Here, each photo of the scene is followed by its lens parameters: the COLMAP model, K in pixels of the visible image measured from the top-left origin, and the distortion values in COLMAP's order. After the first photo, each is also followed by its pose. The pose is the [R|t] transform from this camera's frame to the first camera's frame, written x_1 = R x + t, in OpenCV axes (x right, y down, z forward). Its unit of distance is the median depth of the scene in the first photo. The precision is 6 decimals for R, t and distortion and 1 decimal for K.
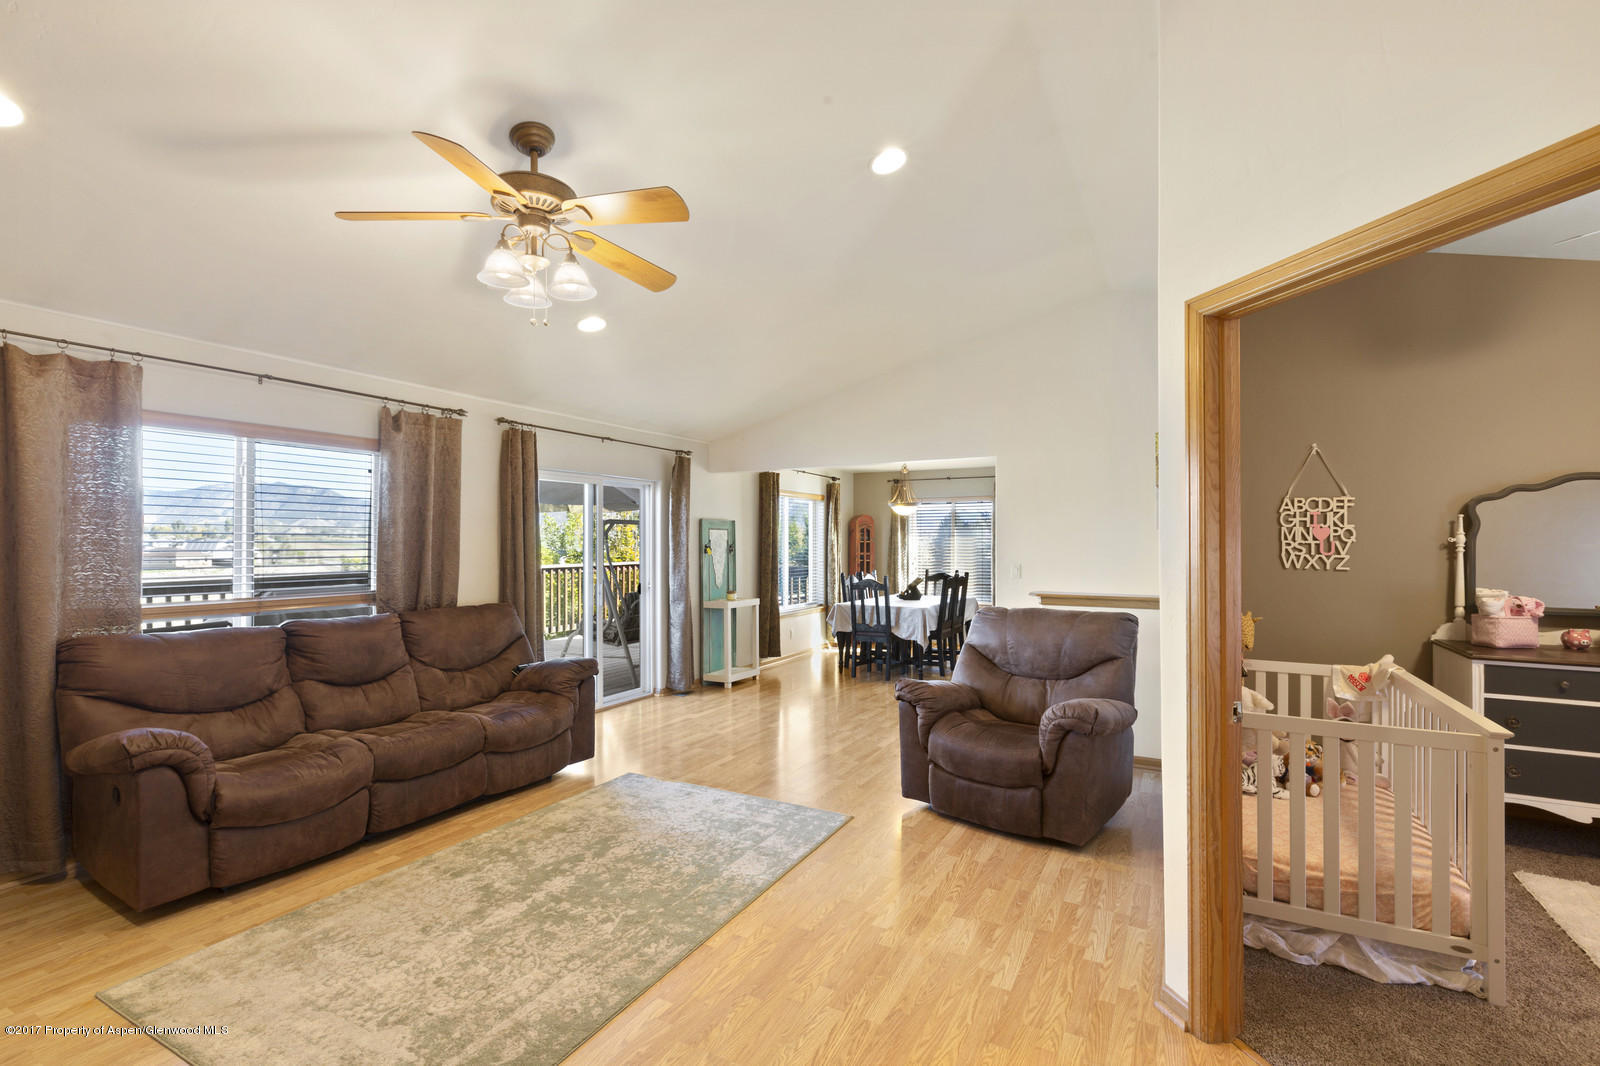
lens RADIAL K [[727.1, 0, 800.5], [0, 727.1, 535.2], [0, 0, 1]] dist [-0.003155, 0.001196]
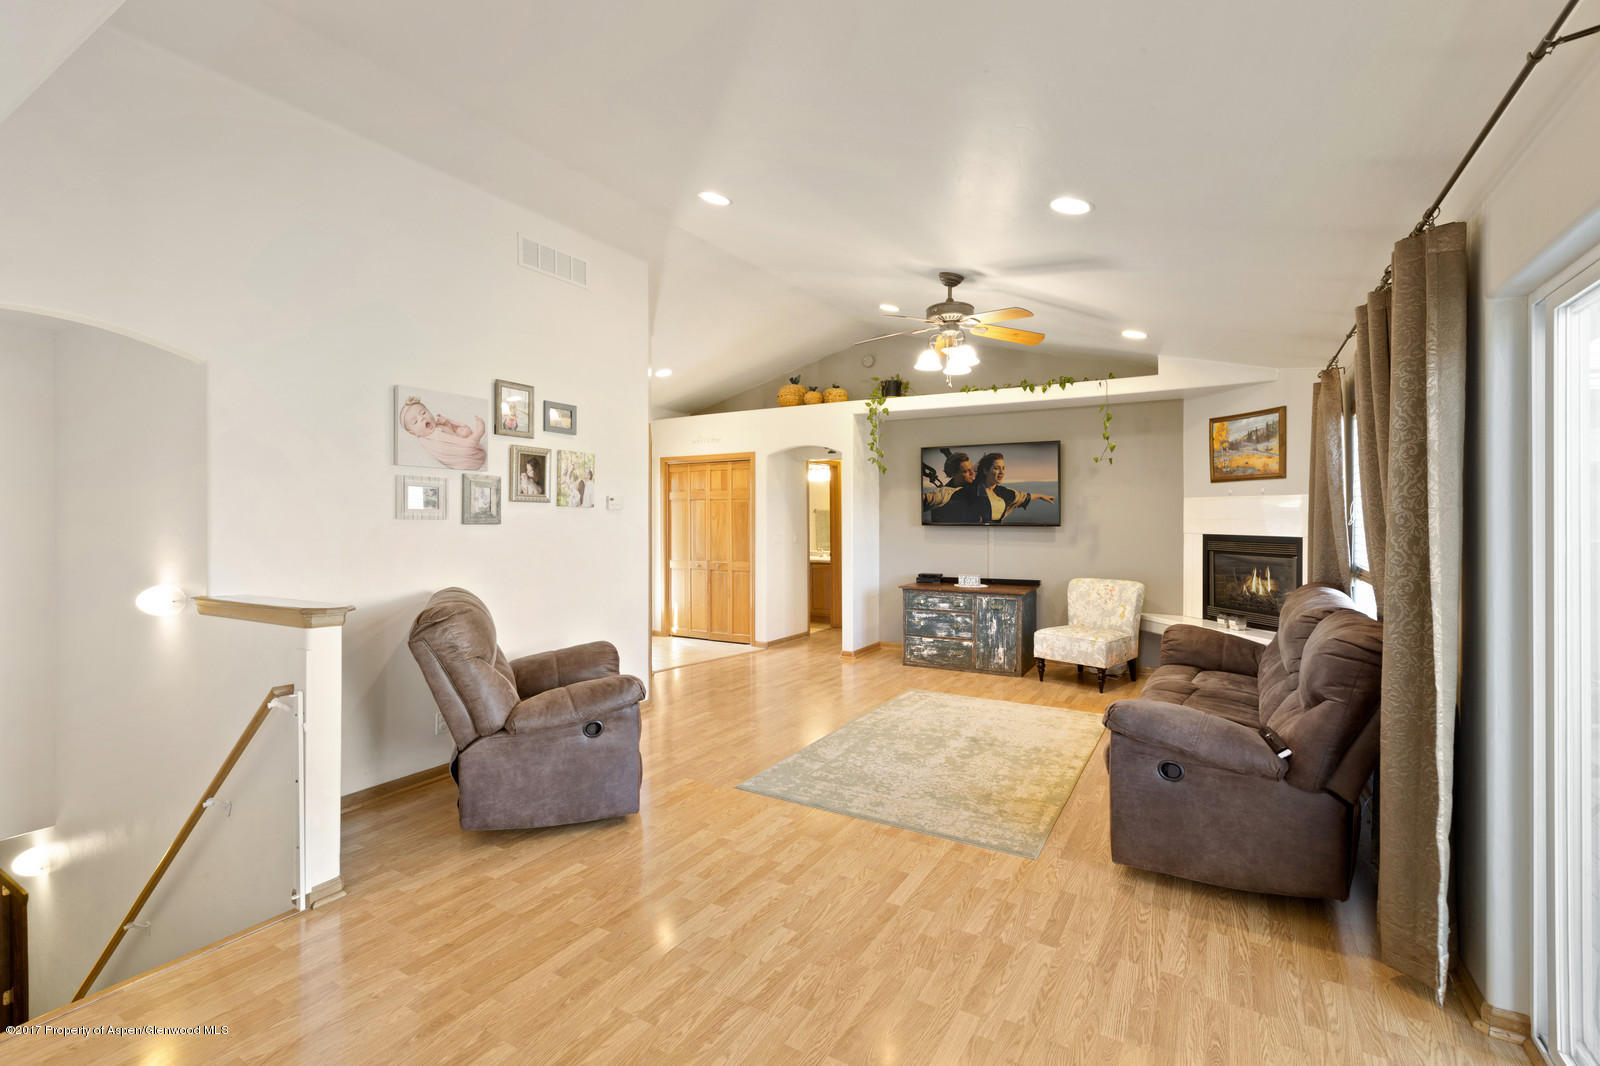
lens RADIAL K [[727.1, 0, 800.2], [0, 727.1, 523.9], [0, 0, 1]] dist [-0.003155, 0.001196]
pose [[-0.999305, 0.000401, 0.037283, -0.063641], [0.000490, 0.999997, 0.002386, 0.024985], [-0.037282, 0.002402, -0.999302, 2.332755]]
